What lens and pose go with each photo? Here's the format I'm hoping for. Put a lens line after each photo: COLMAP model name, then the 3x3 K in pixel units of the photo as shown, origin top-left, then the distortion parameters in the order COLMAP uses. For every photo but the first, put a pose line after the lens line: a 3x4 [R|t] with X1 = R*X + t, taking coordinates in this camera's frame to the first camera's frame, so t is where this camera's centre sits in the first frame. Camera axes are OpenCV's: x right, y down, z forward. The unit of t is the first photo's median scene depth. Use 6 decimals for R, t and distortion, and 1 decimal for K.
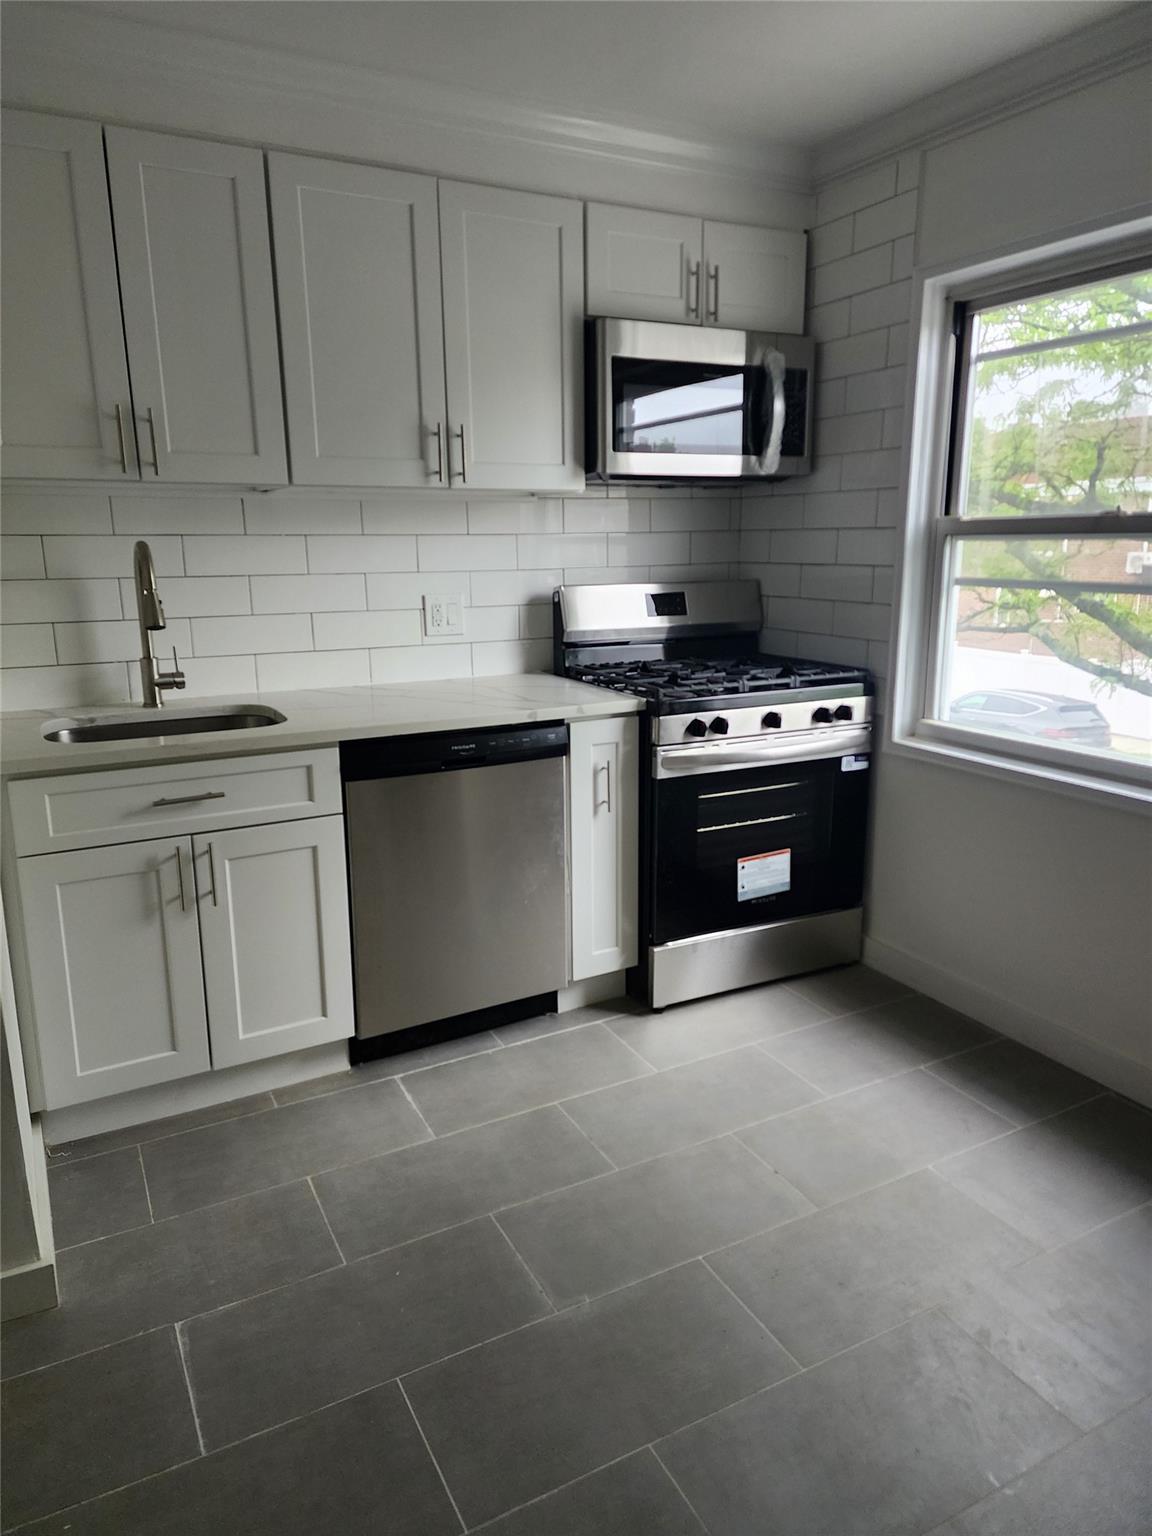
lens RADIAL K [[1027.7, 0, 576.0], [0, 1027.7, 768.0], [0, 0, 1]] dist [0.042274, 0.000354]
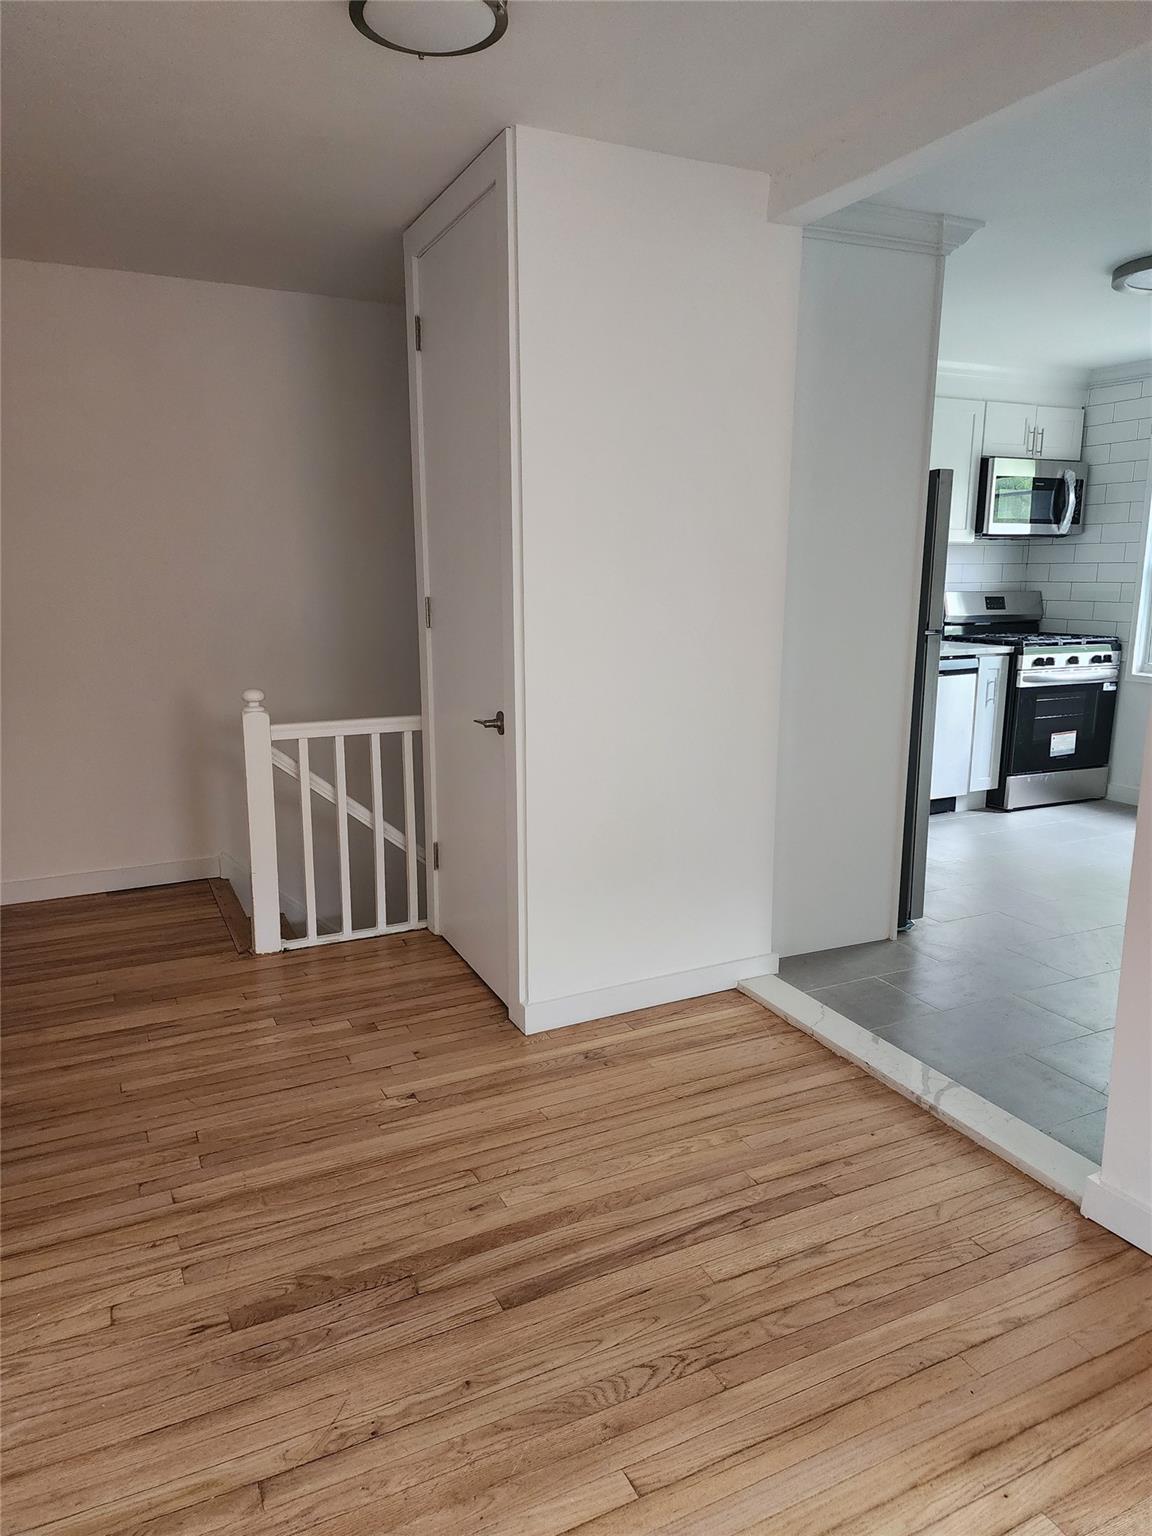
lens RADIAL K [[1019.8, 0, 575.8], [0, 1019.8, 779.2], [0, 0, 1]] dist [0.000763, -0.001458]
pose [[0.999293, 0.018725, -0.032601, -0.668971], [-0.019464, 0.999557, -0.022520, 0.235597], [0.032165, 0.023138, 0.999215, -0.929447]]
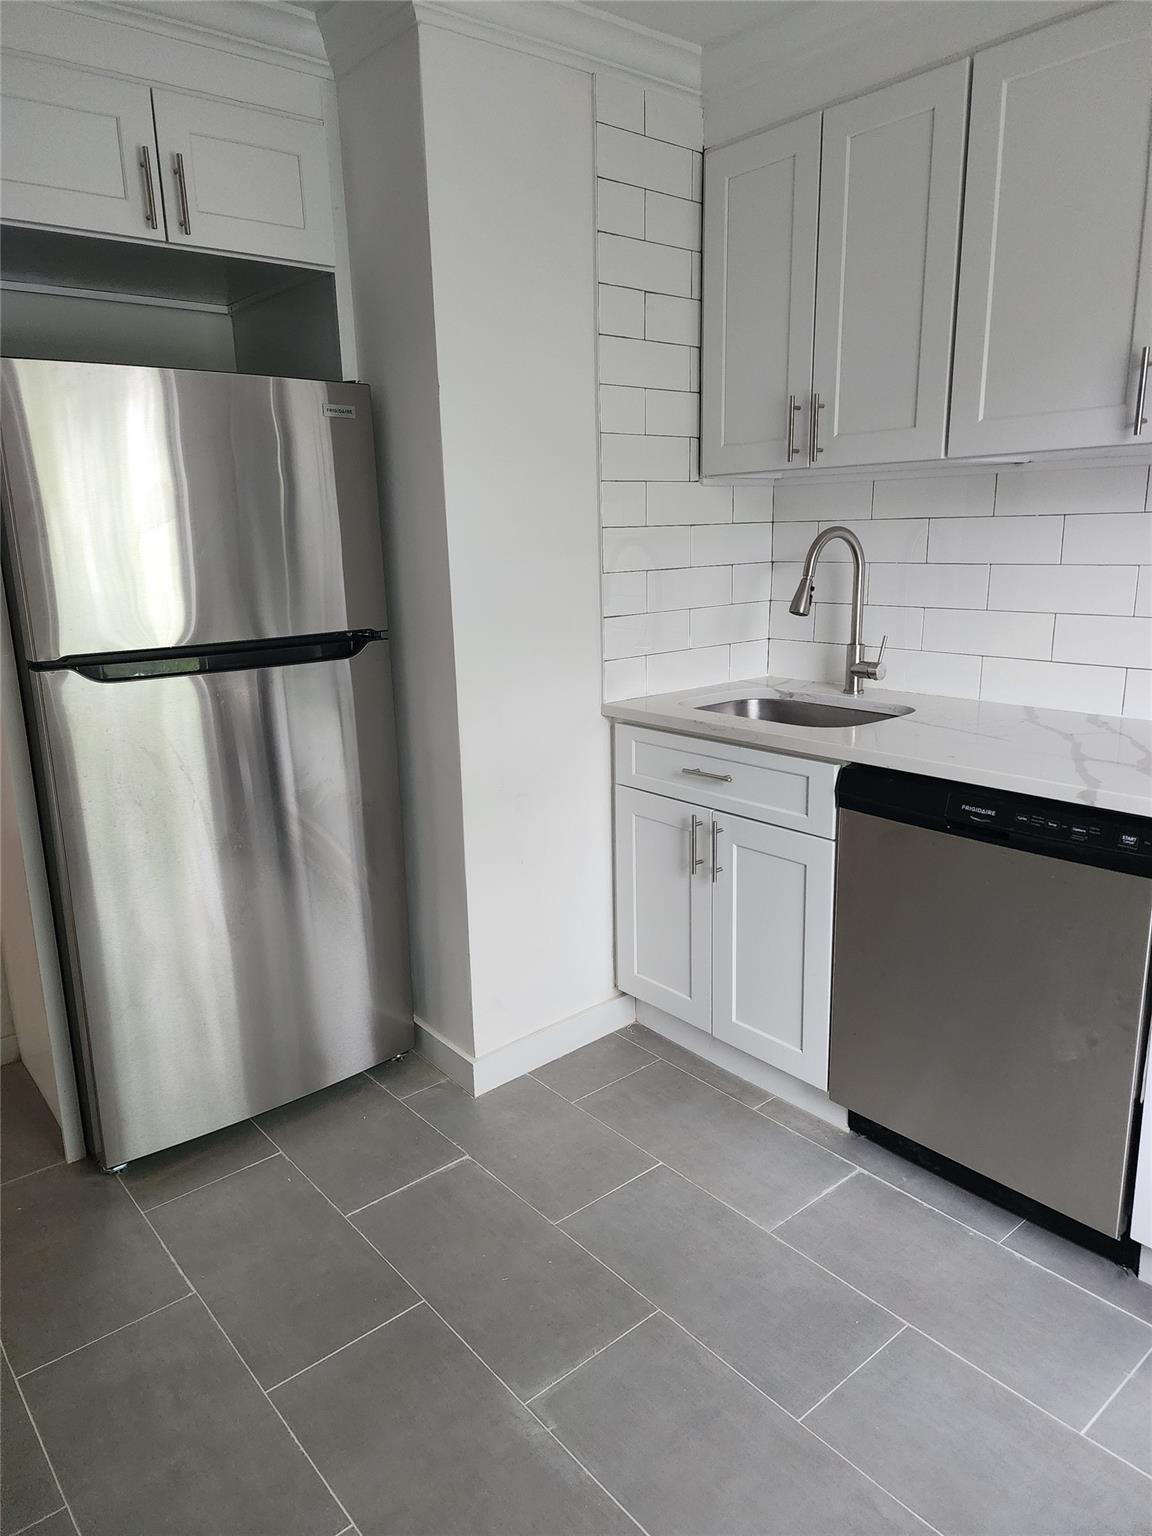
lens RADIAL K [[1044.1, 0, 576.0], [0, 1044.1, 768.0], [0, 0, 1]] dist [0.185224, -0.174425]
pose [[0.199722, 0.228553, -0.952825, 0.512750], [-0.199398, 0.961549, 0.188850, -0.126571], [0.959349, 0.152274, 0.237616, 0.500529]]
